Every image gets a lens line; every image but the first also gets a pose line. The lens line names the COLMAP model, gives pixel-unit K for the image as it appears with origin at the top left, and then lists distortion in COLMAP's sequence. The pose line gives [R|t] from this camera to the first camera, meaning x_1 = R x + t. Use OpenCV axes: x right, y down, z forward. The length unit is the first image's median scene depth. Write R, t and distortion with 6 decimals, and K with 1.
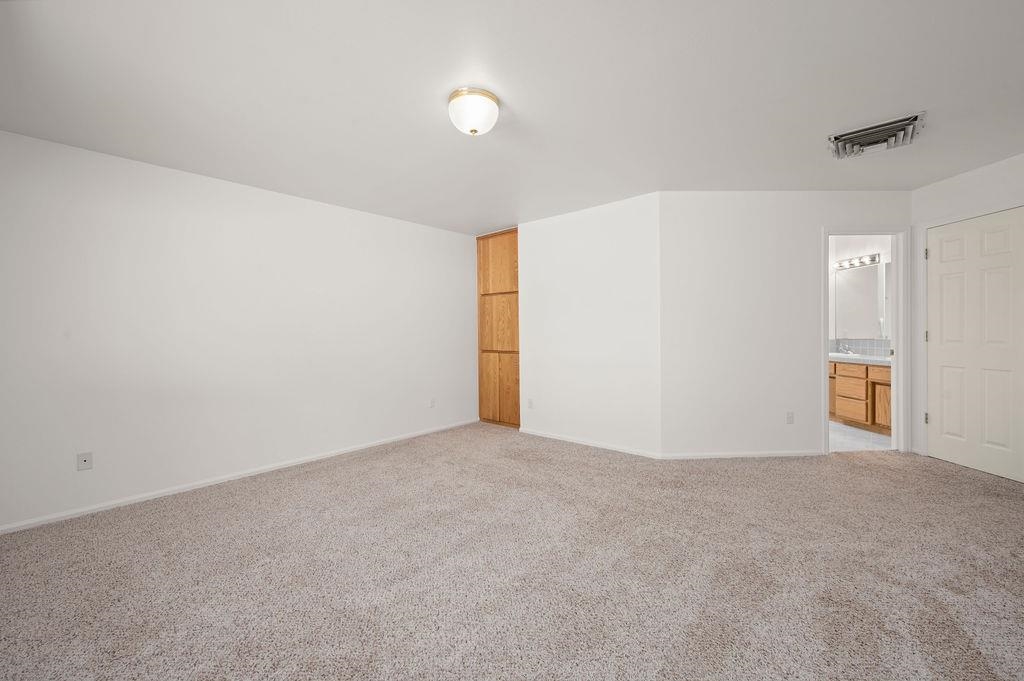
lens RADIAL K [[417.7, 0, 514.1], [0, 417.7, 328.6], [0, 0, 1]] dist [0.000292, 0.000284]
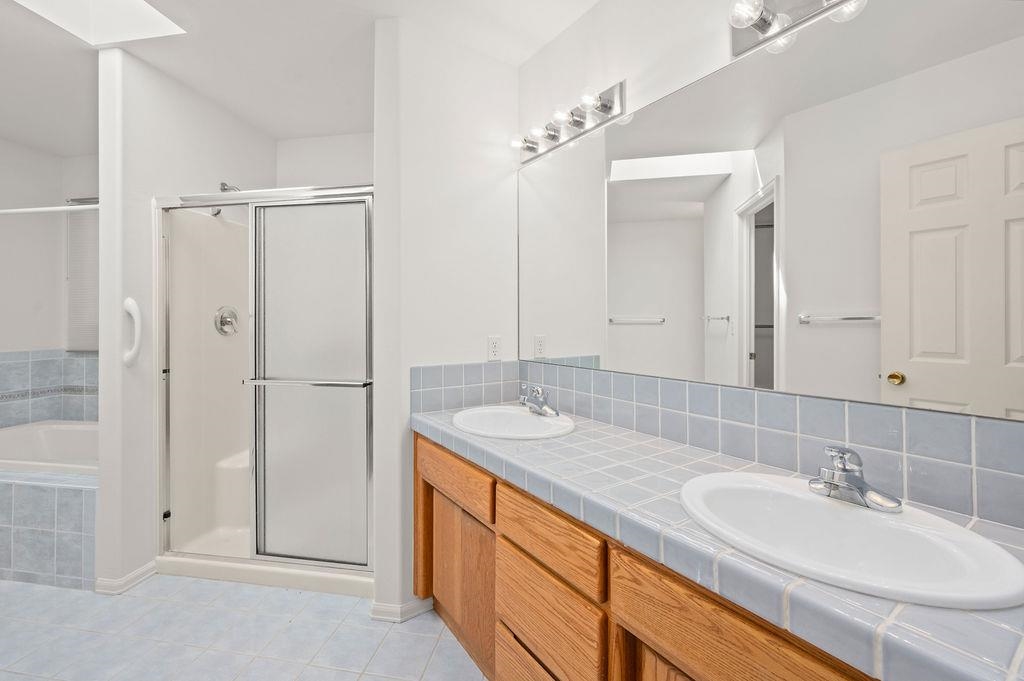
lens RADIAL K [[417.7, 0, 514.1], [0, 417.7, 328.6], [0, 0, 1]] dist [0.000292, 0.000284]
pose [[0.843231, 0.000151, 0.537551, 0.678608], [-0.001725, 0.999996, 0.002426, -0.005290], [-0.537549, -0.002973, 0.843227, 0.826434]]
